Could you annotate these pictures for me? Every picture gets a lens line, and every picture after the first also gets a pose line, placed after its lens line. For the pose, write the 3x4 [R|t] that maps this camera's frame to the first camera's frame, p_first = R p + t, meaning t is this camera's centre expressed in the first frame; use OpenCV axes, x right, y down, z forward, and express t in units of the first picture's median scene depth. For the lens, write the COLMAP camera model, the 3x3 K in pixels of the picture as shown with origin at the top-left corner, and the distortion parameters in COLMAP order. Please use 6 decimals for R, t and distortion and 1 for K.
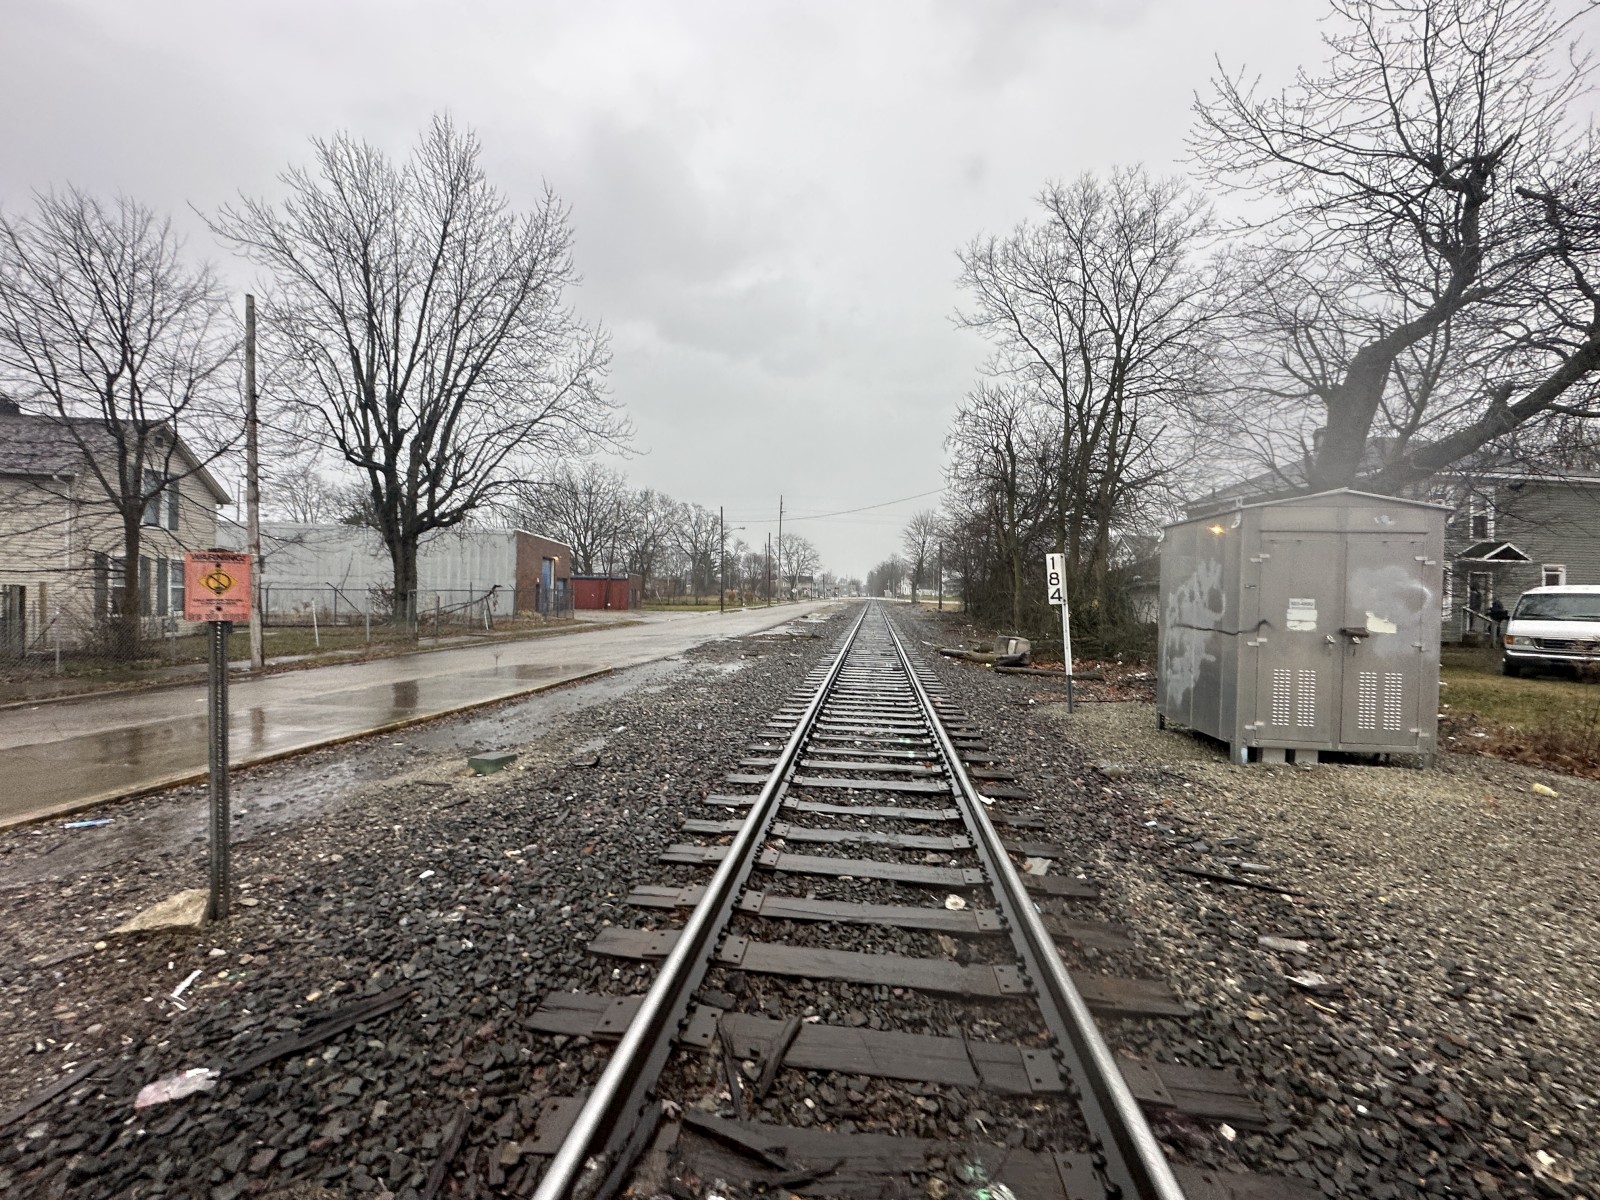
lens RADIAL K [[640.1, 0, 801.0], [0, 640.1, 601.3], [0, 0, 1]] dist [-0.000134, -0.000724]
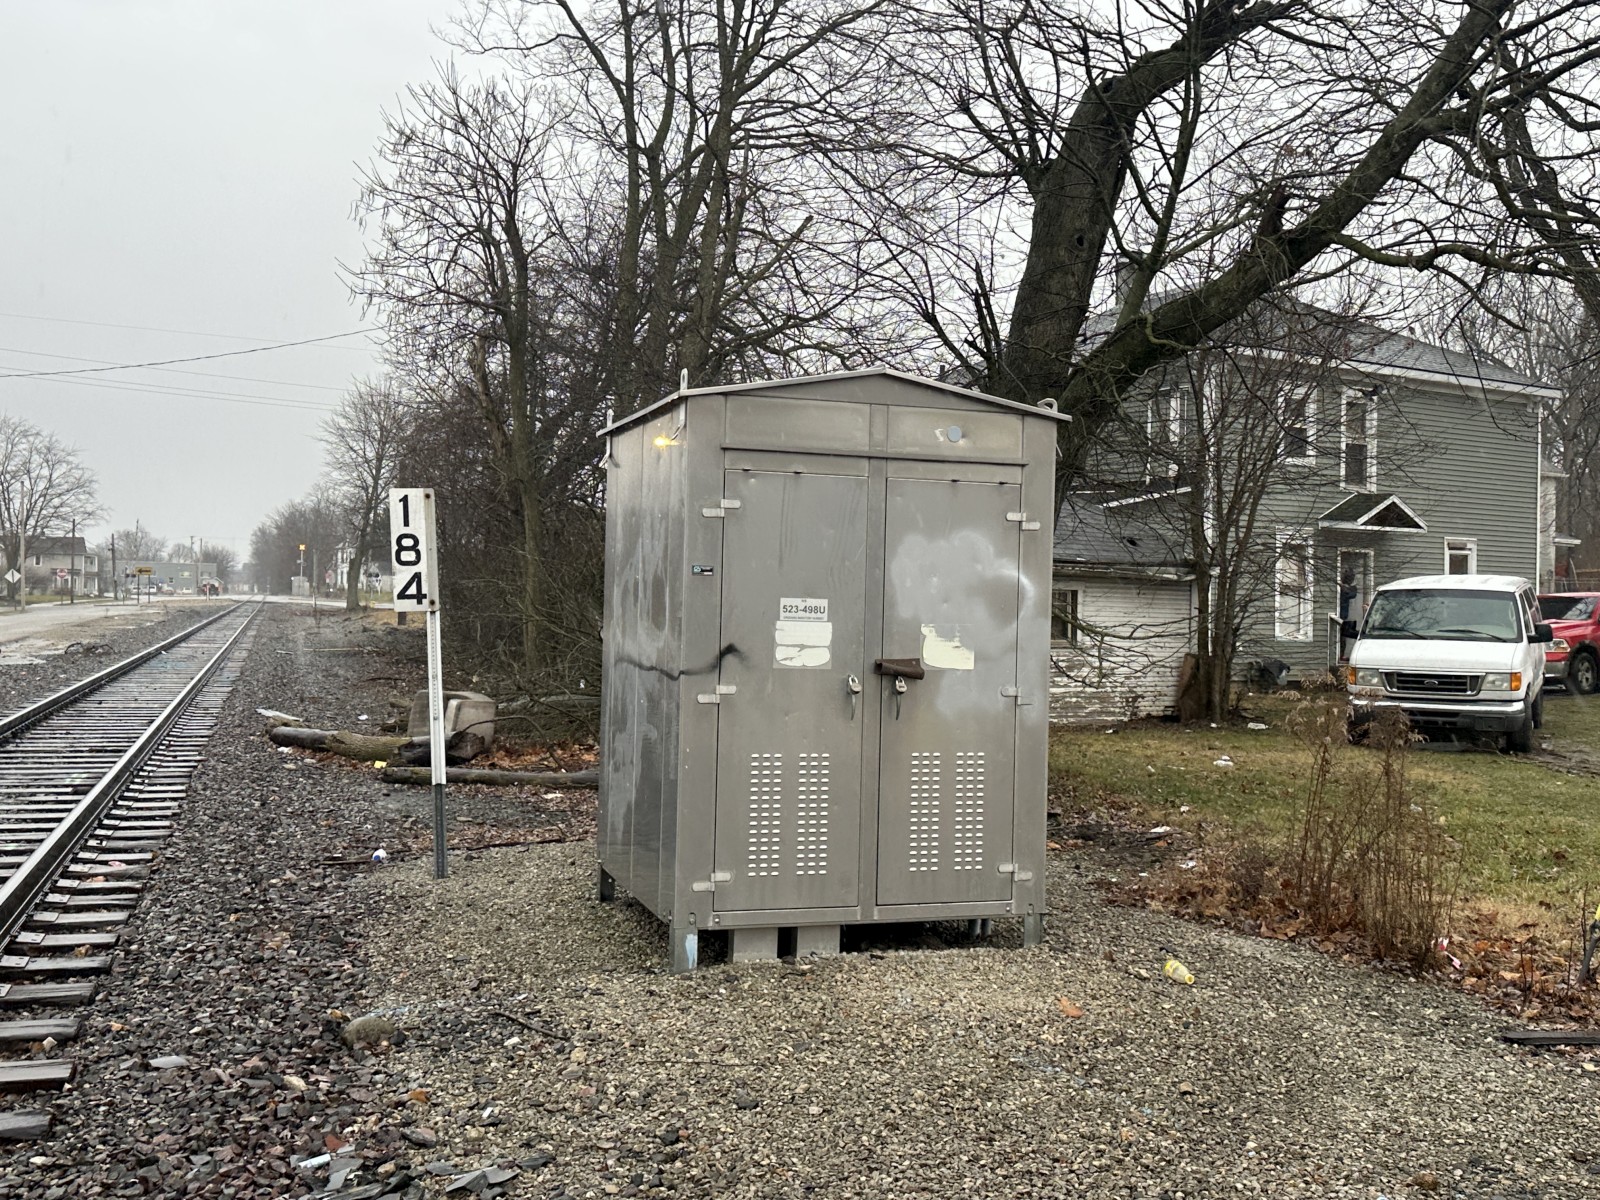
lens RADIAL K [[1575.9, 0, 794.7], [0, 1575.9, 586.2], [0, 0, 1]] dist [0.071687, 0.000000]
pose [[0.908852, 0.003642, 0.417104, 0.176931], [0.001354, 0.999931, -0.011680, 0.000379], [-0.417117, 0.011180, 0.908784, -0.017313]]
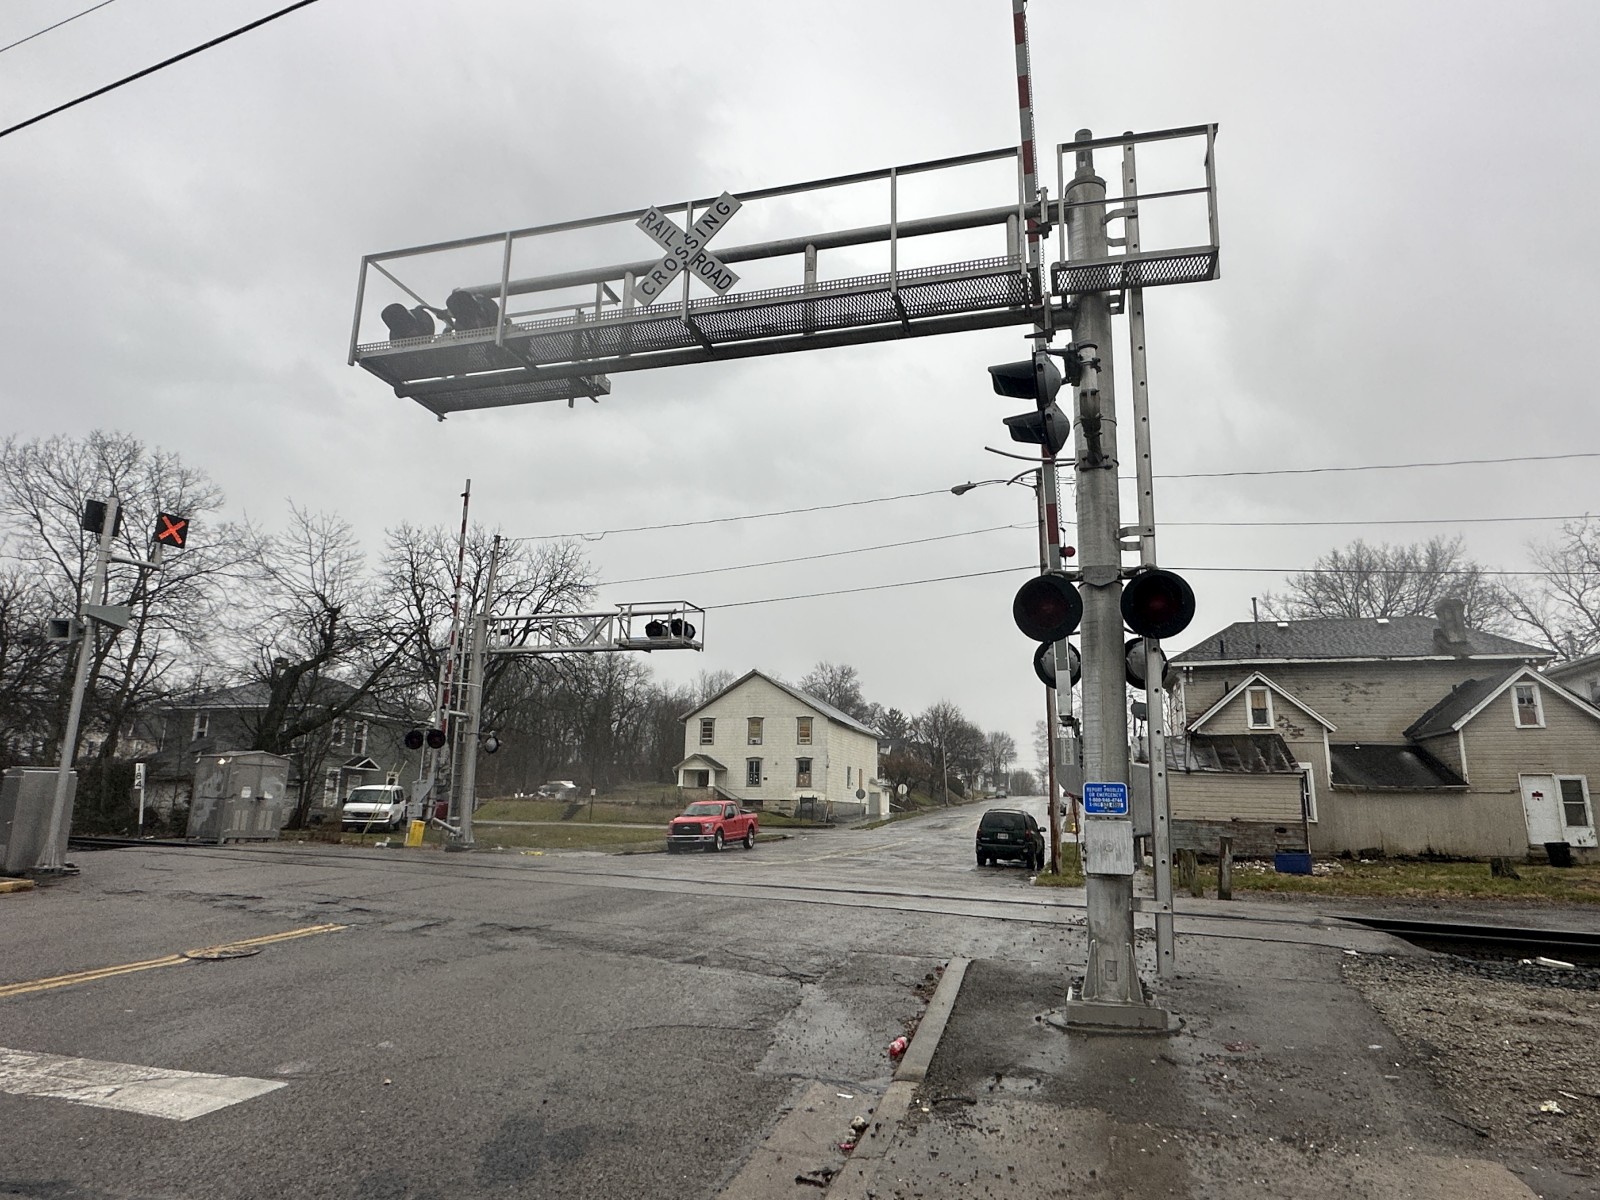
lens RADIAL K [[970.2, 0, 798.7], [0, 970.2, 601.5], [0, 0, 1]] dist [-0.017698, 0.006086]
pose [[0.391195, 0.191151, 0.900237, -1.453405], [-0.004591, 0.978585, -0.205792, 0.038098], [-0.920296, 0.076372, 0.383695, -1.893703]]
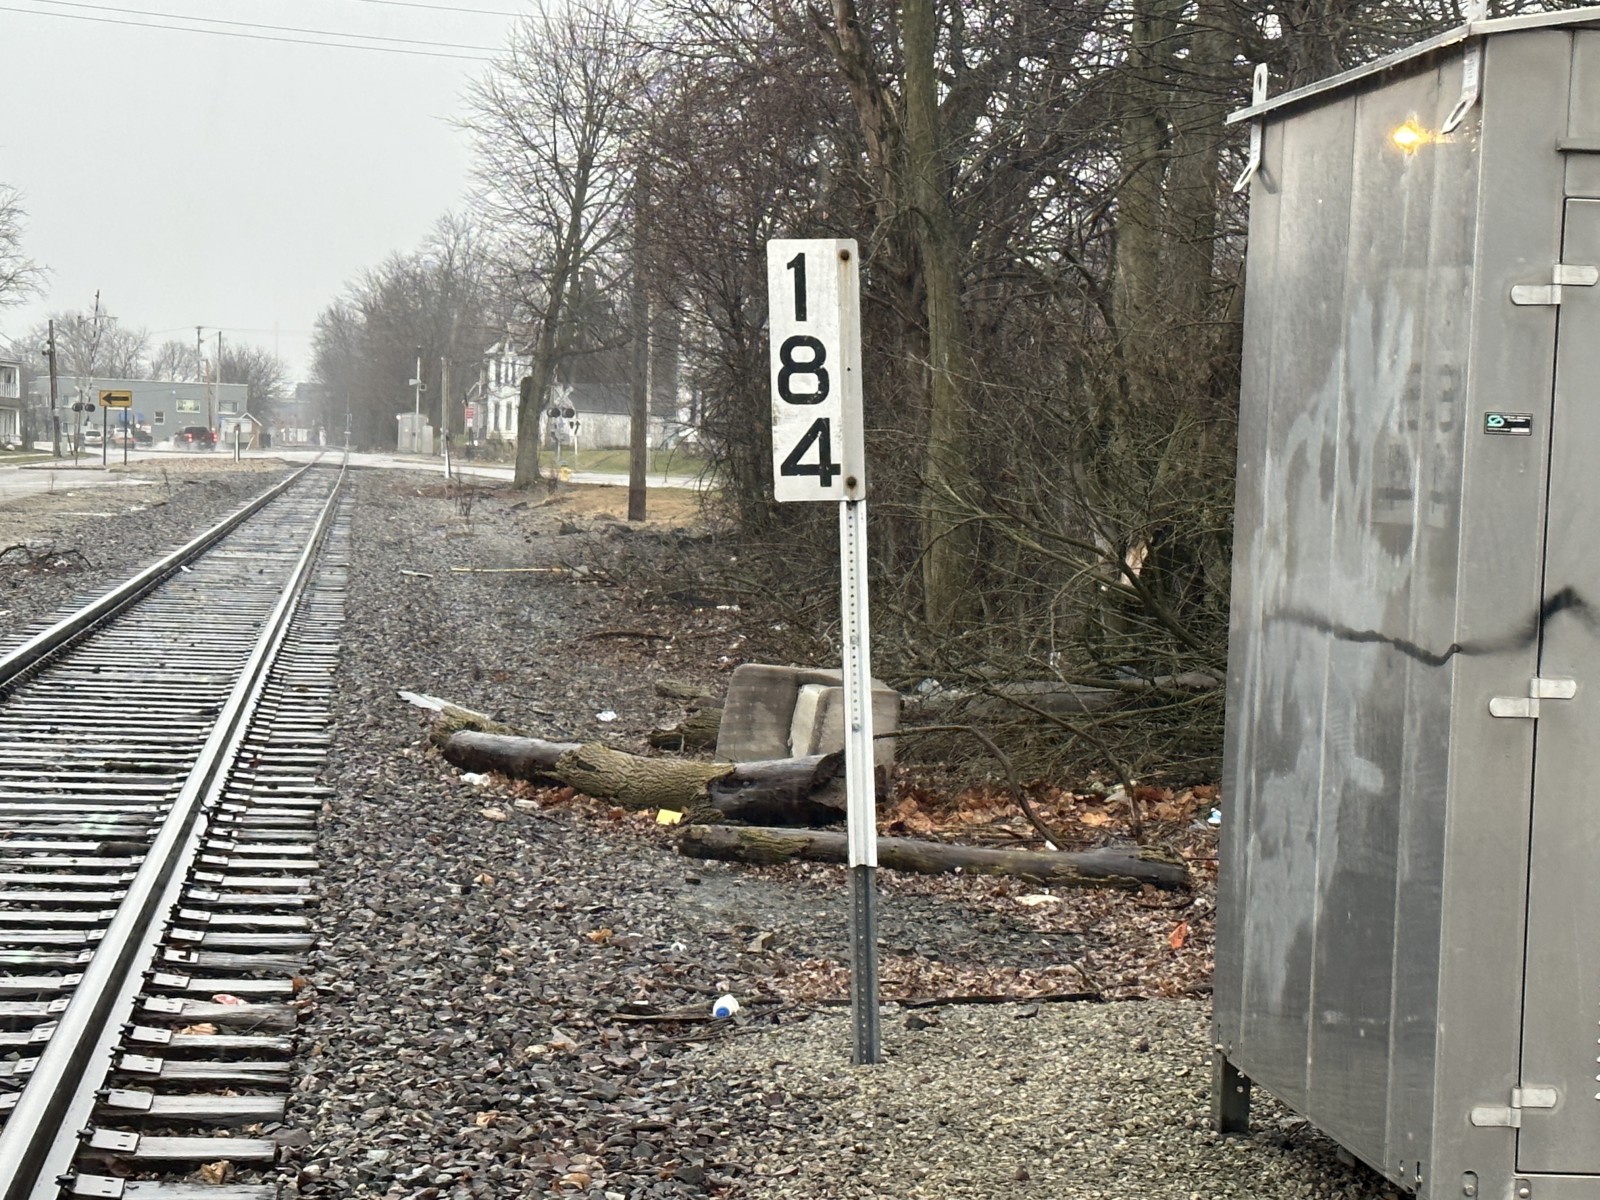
lens RADIAL K [[3462.7, 0, 784.6], [0, 3462.7, 607.0], [0, 0, 1]] dist [0.275047, 0.000000]
pose [[0.972151, 0.006241, 0.234271, 0.128947], [-0.015201, 0.999219, 0.036461, -0.001428], [-0.233861, -0.039007, 0.971487, -0.017083]]
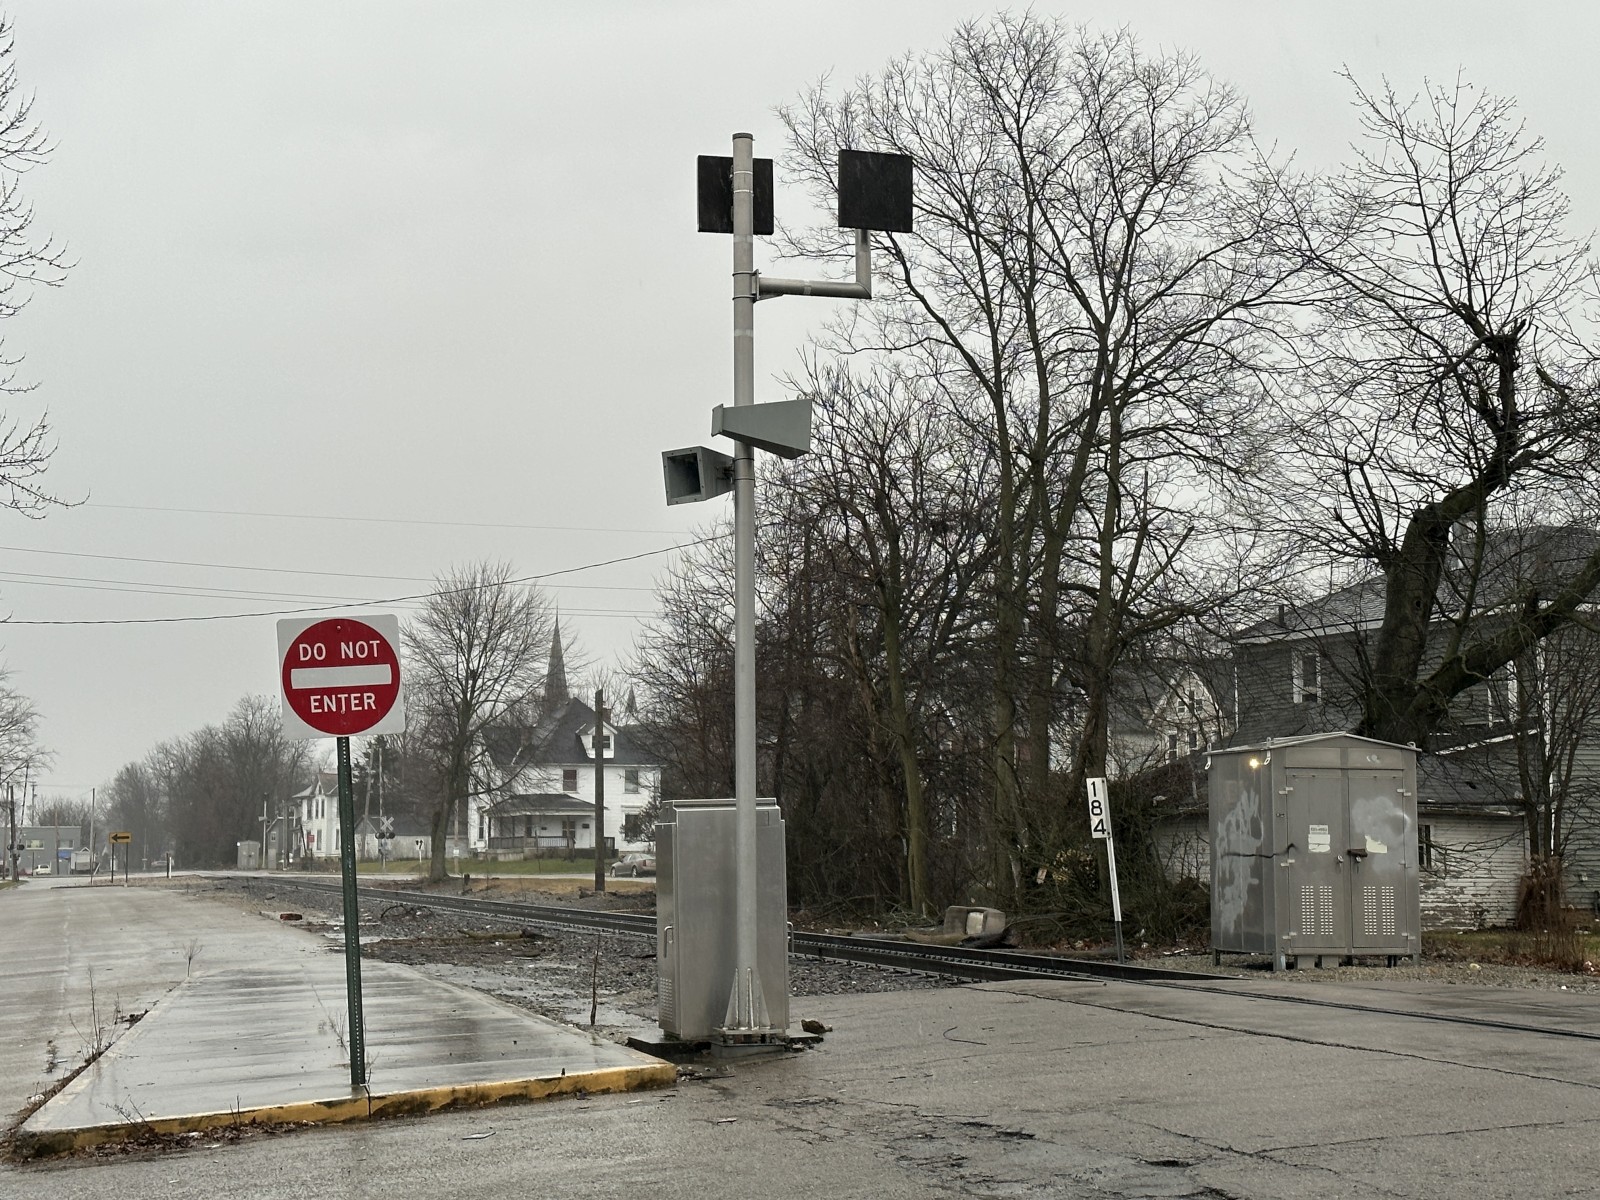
lens RADIAL K [[2629.4, 0, 765.9], [0, 2629.4, 574.6], [0, 0, 1]] dist [0.140393, 0.000000]
pose [[0.934814, 0.017895, 0.354686, -1.119413], [0.023972, 0.993272, -0.113296, 0.038714], [-0.354327, 0.114413, 0.928096, -1.889089]]
